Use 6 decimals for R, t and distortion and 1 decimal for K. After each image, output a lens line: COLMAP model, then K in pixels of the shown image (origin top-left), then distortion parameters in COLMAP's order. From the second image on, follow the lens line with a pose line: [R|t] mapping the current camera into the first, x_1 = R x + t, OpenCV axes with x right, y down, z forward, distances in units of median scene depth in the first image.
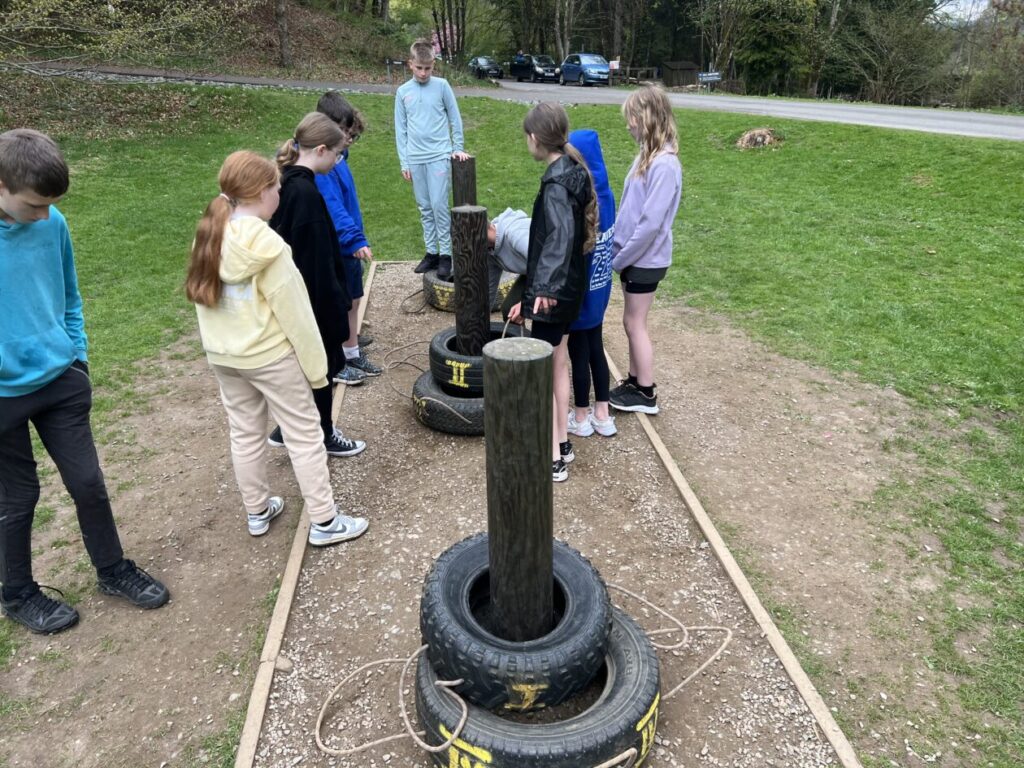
lens RADIAL K [[802.3, 0, 512.0], [0, 802.3, 384.0], [0, 0, 1]] dist [0.076096, -0.123937]
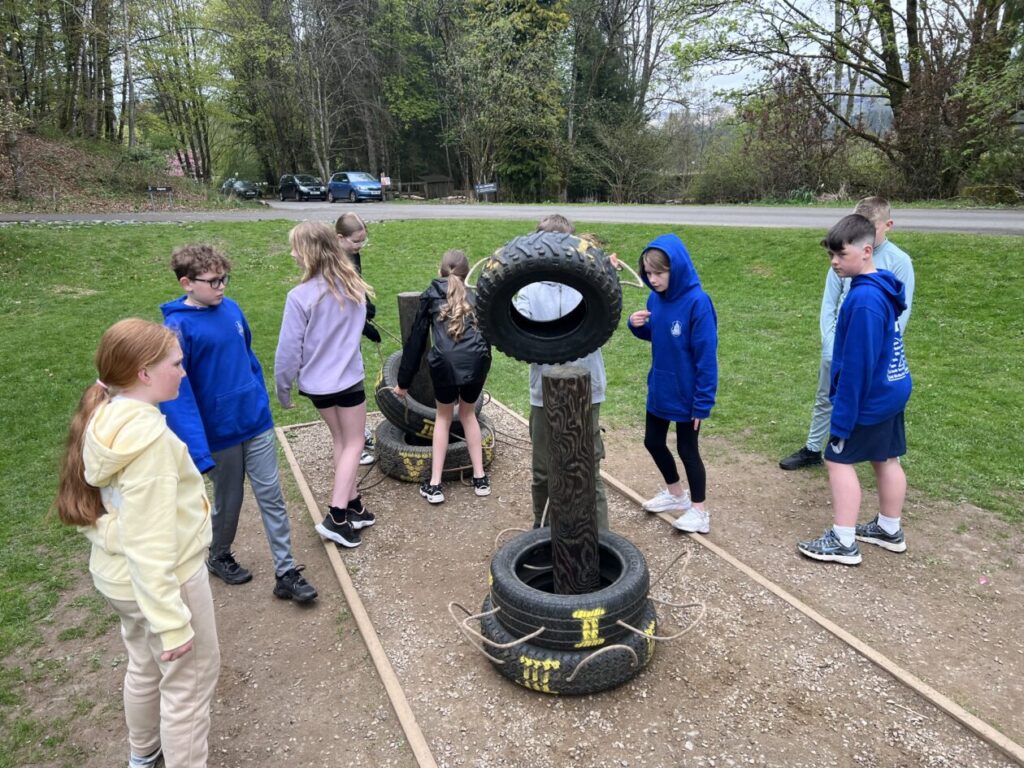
lens RADIAL K [[764.0, 0, 512.0], [0, 764.0, 384.0], [0, 0, 1]] dist [0.043409, -0.048120]
pose [[0.939618, -0.129812, 0.316650, -0.065135], [0.165392, 0.982286, -0.088086, -0.030705], [-0.299606, 0.135138, 0.944444, 0.071912]]
